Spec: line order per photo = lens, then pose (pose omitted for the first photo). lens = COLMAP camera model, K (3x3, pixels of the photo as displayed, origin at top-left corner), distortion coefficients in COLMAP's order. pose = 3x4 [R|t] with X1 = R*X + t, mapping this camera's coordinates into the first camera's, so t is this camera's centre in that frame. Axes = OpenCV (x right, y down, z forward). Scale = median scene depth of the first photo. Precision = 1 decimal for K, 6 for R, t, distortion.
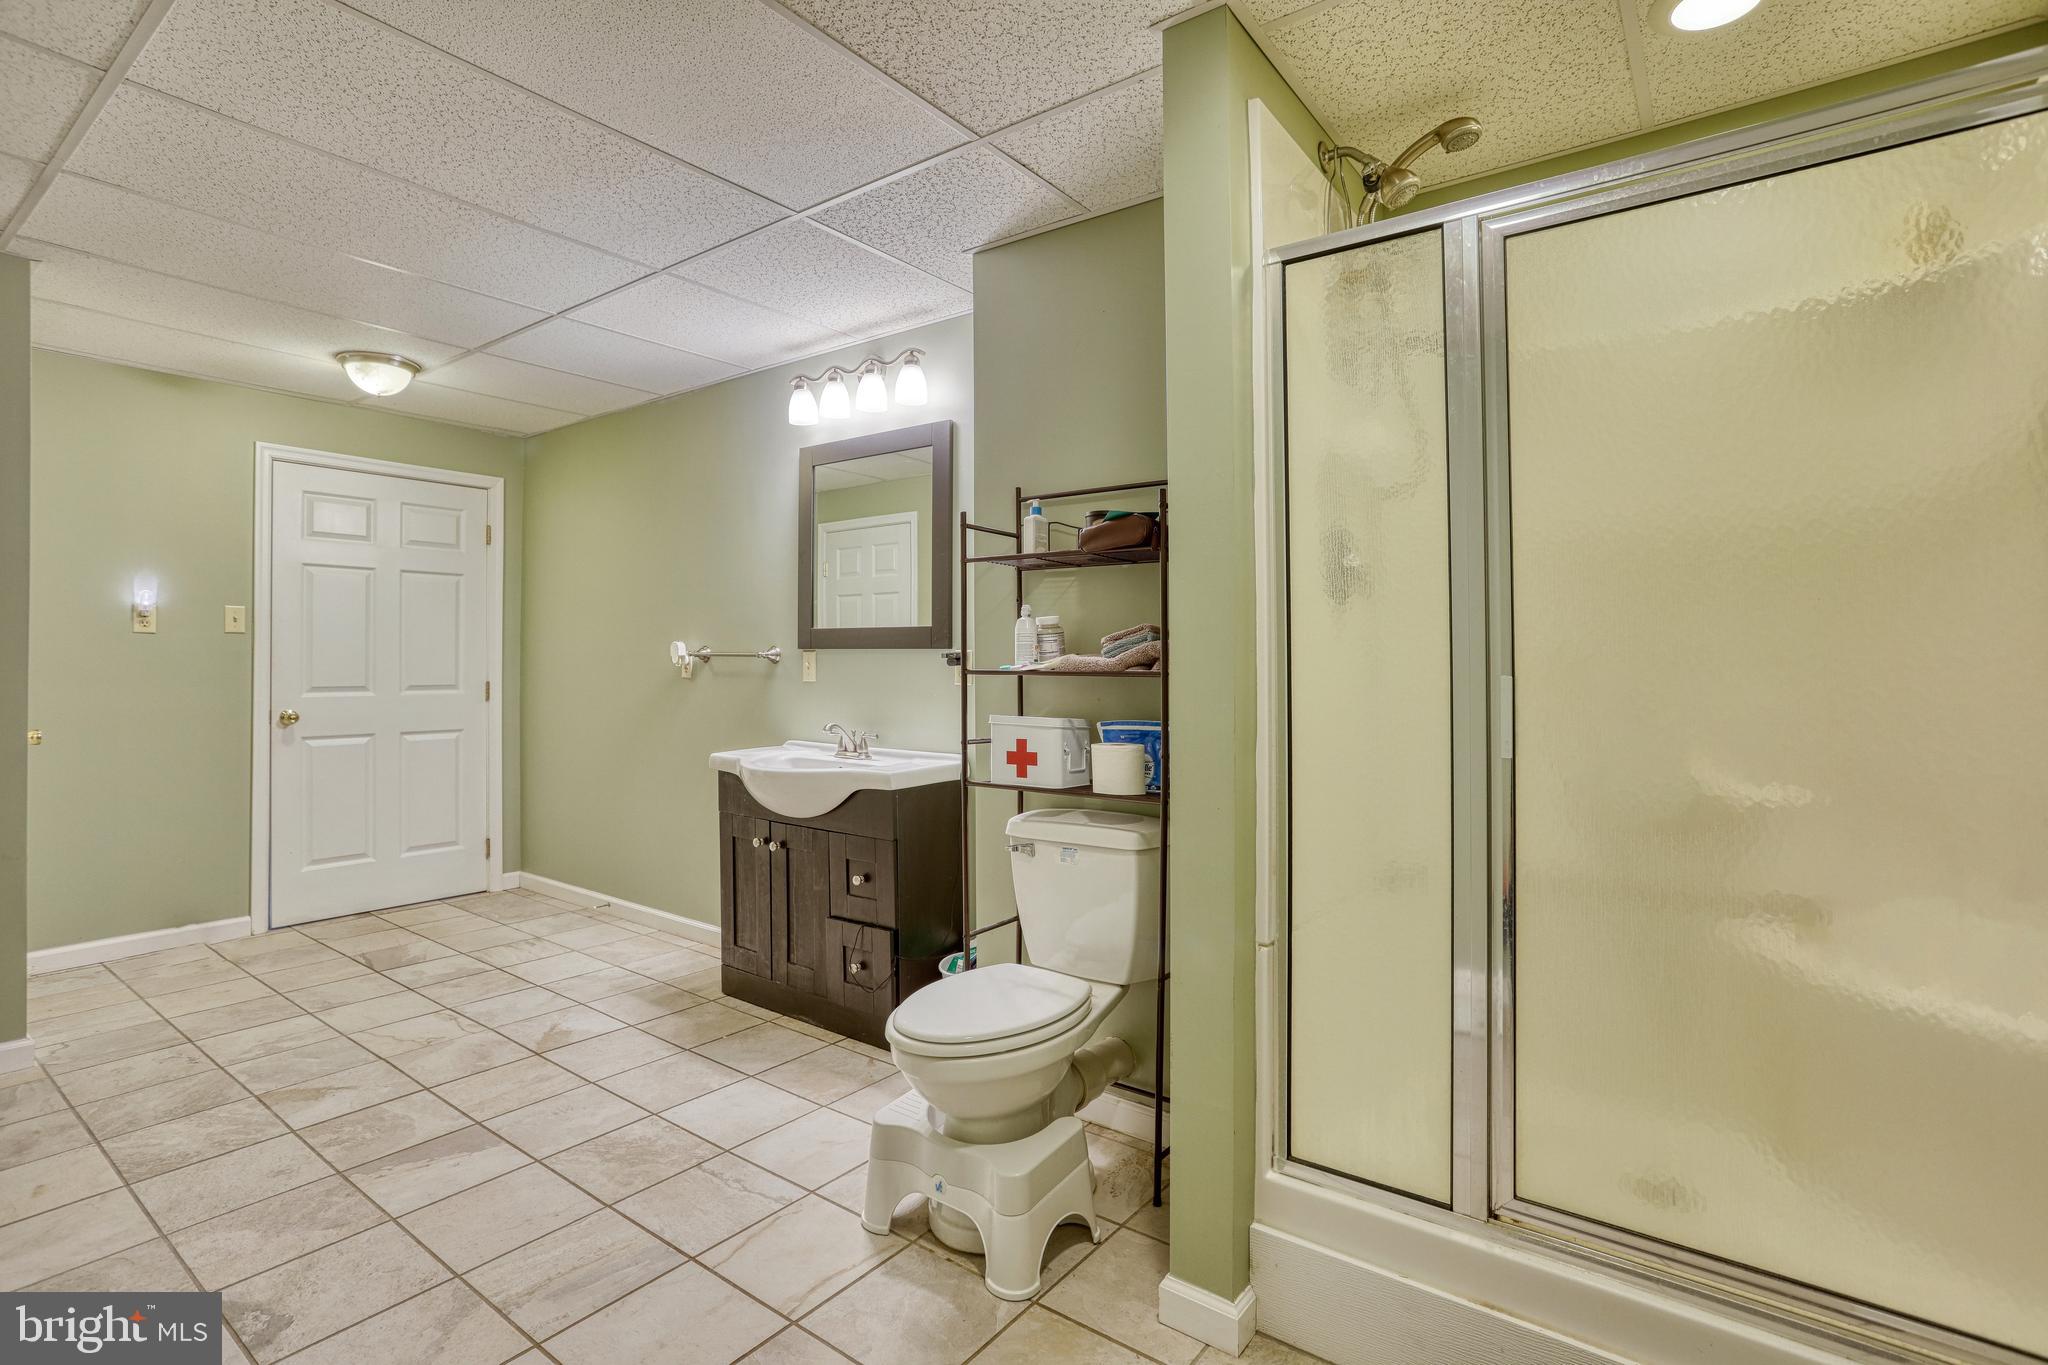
lens RADIAL K [[994.6, 0, 1012.5], [0, 994.6, 687.4], [0, 0, 1]] dist [-0.001286, 0.011851]
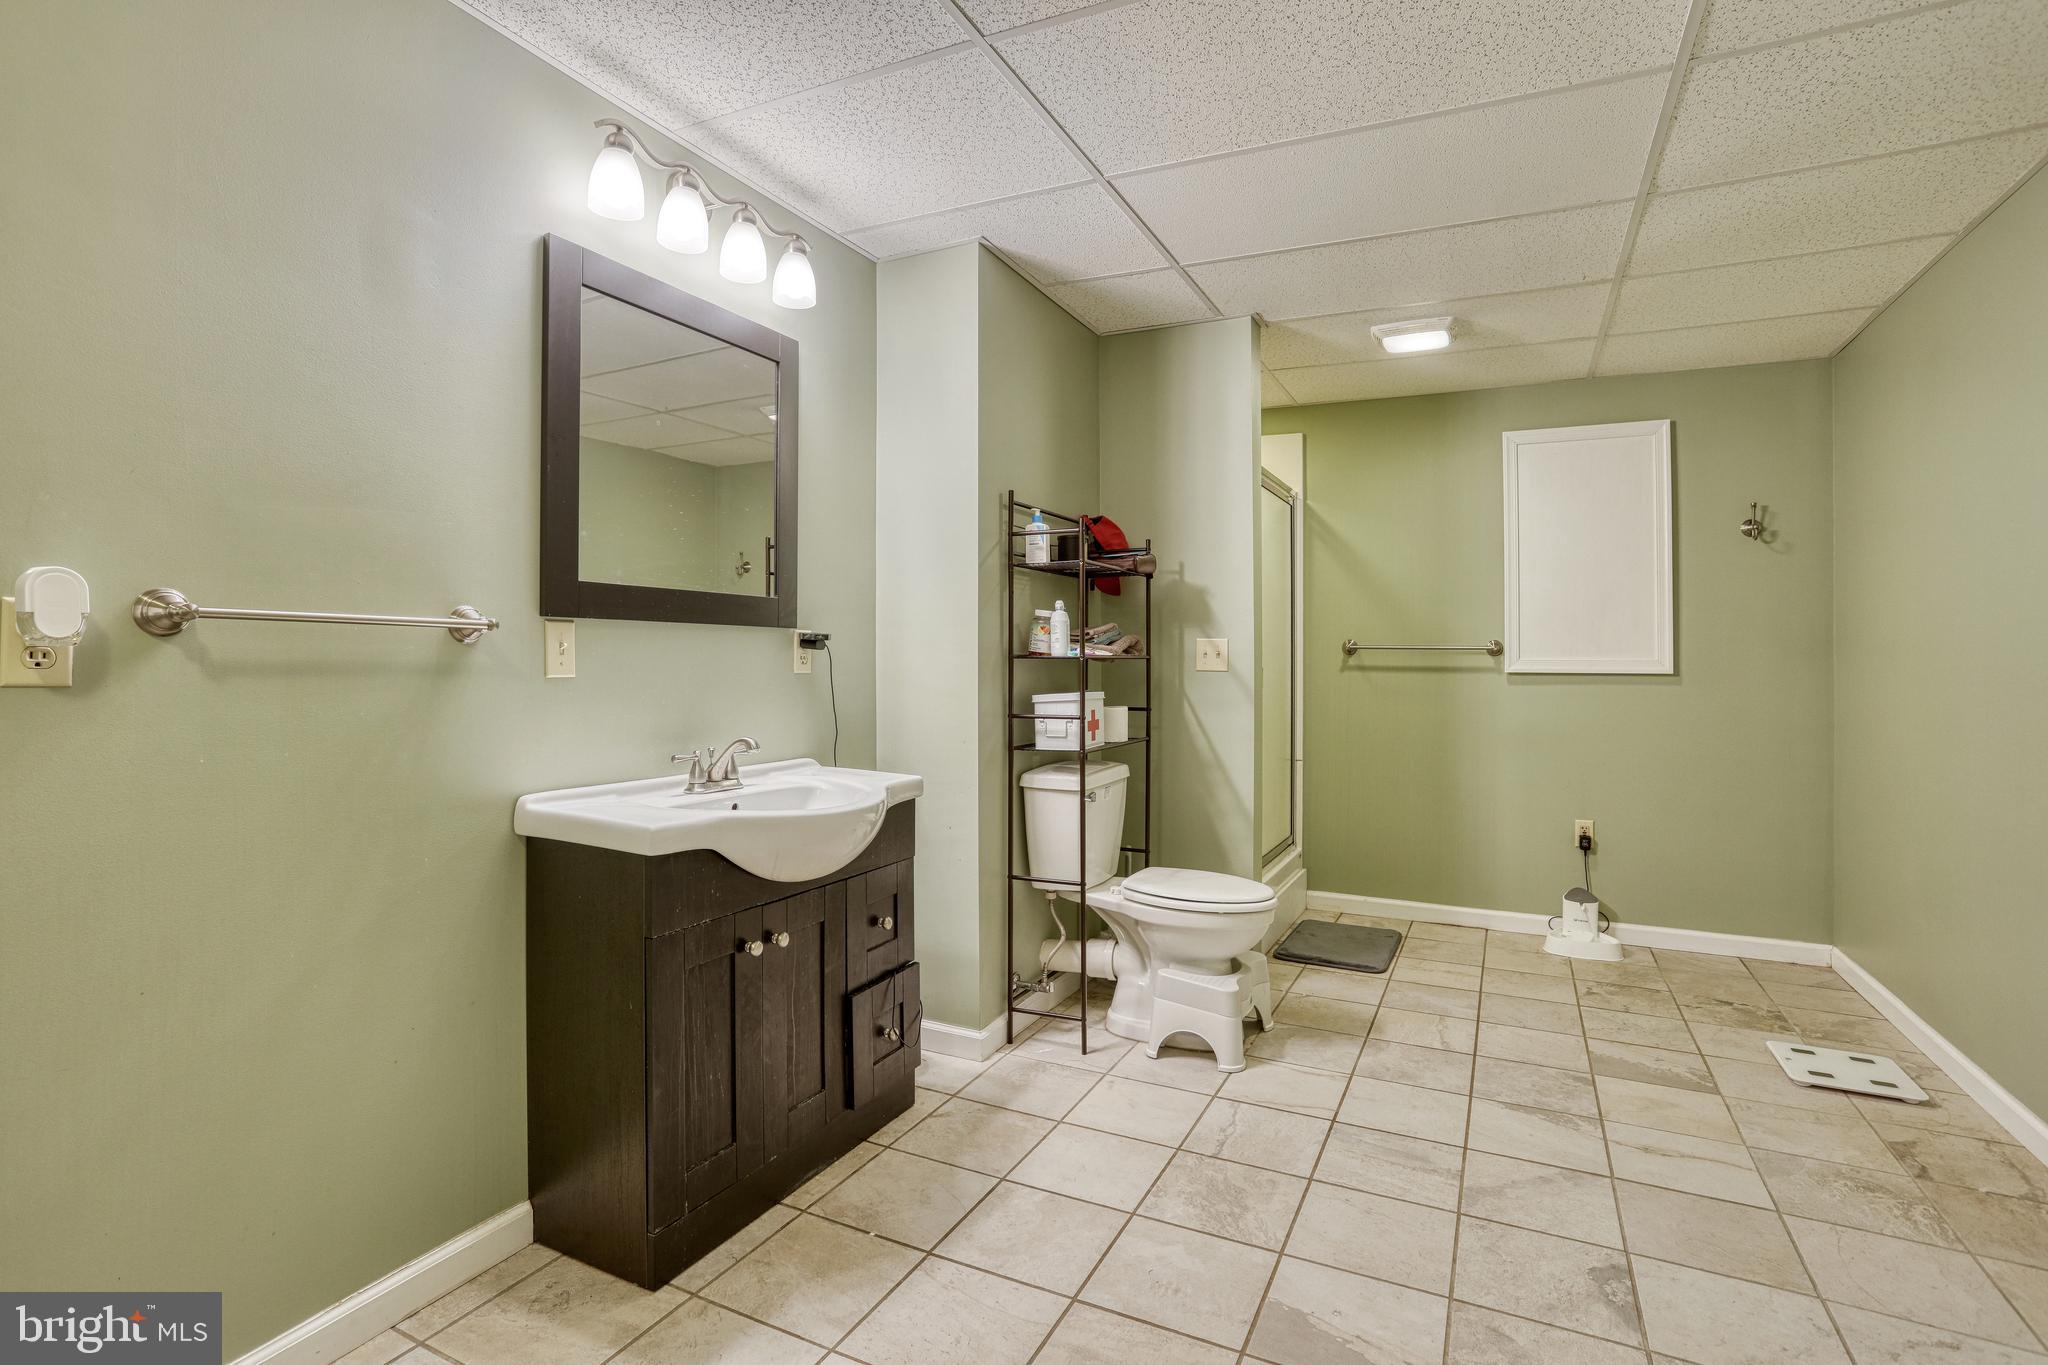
lens RADIAL K [[976.9, 0, 1024.1], [0, 976.9, 670.3], [0, 0, 1]] dist [-0.057337, 0.026466]
pose [[-0.199695, -0.024793, 0.979544, -1.071128], [0.008831, 0.999594, 0.027101, -0.030652], [-0.979818, 0.014062, -0.199395, 1.213320]]
